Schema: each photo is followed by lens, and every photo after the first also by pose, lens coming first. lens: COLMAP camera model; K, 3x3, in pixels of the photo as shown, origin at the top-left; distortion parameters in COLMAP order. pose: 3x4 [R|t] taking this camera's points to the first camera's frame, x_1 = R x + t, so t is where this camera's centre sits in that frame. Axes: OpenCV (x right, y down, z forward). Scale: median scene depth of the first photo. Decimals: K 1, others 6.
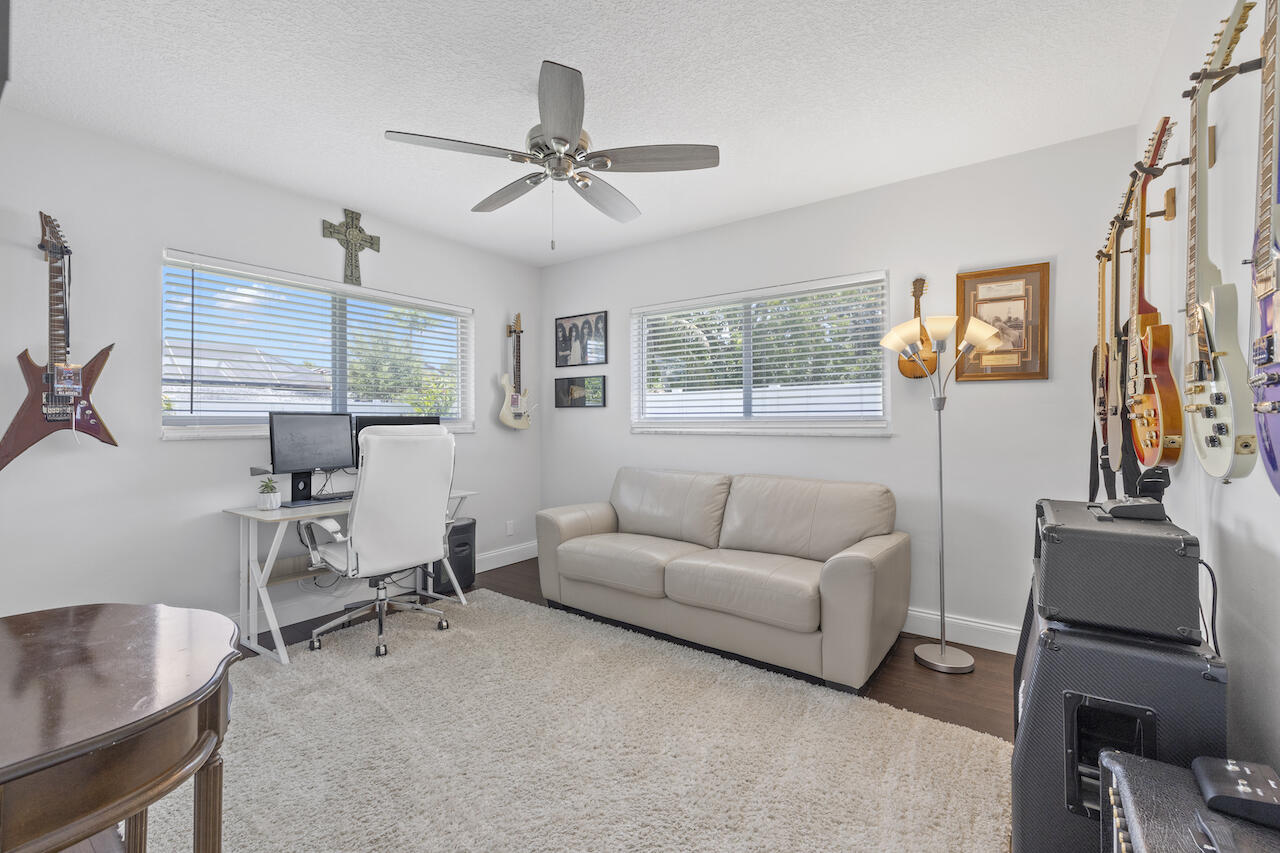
lens RADIAL K [[549.3, 0, 634.0], [0, 549.3, 424.8], [0, 0, 1]] dist [0.001358, 0.000130]
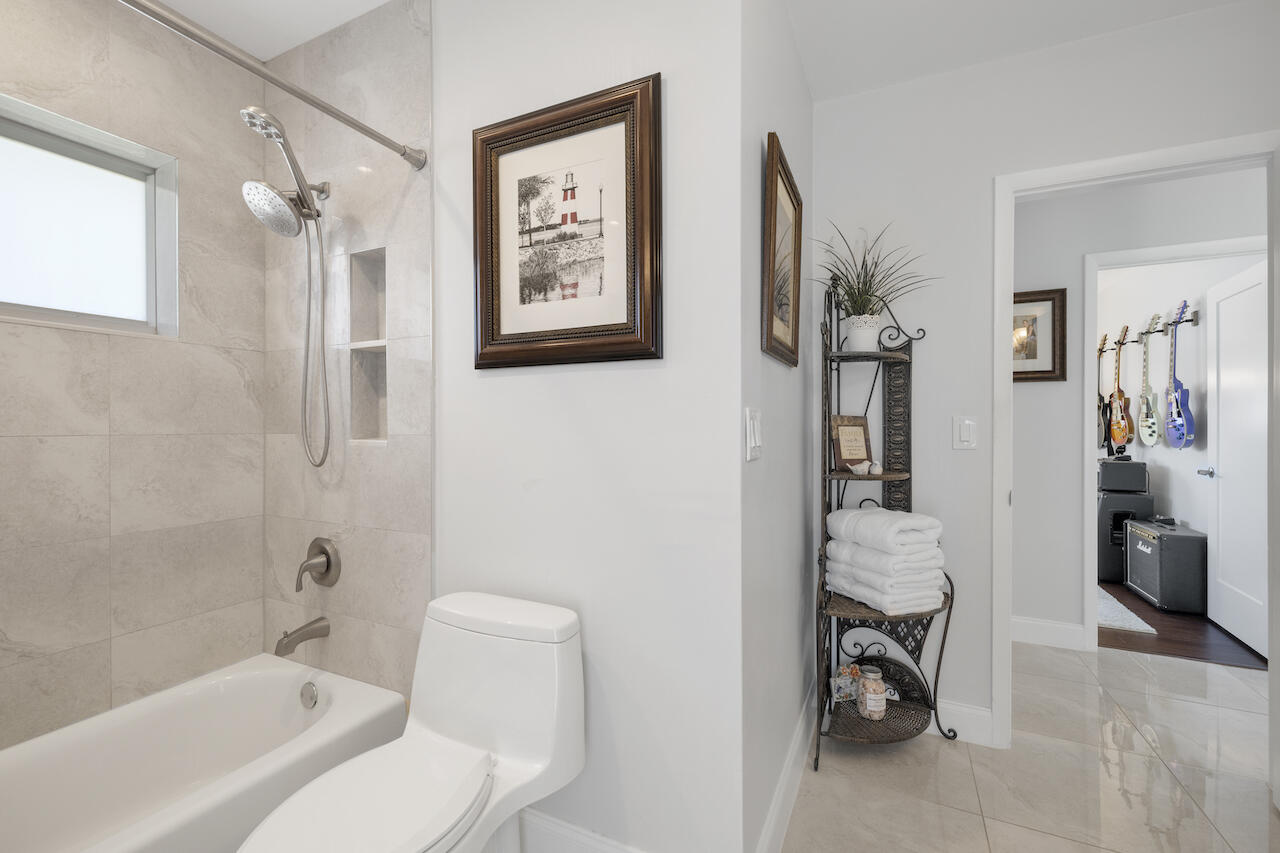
lens RADIAL K [[549.3, 0, 636.9], [0, 549.3, 428.2], [0, 0, 1]] dist [0.001358, 0.000130]
pose [[0.985370, -0.000295, 0.170426, -0.602151], [0.000922, 0.999993, -0.003602, -0.001130], [-0.170424, 0.003707, 0.985364, -0.414550]]
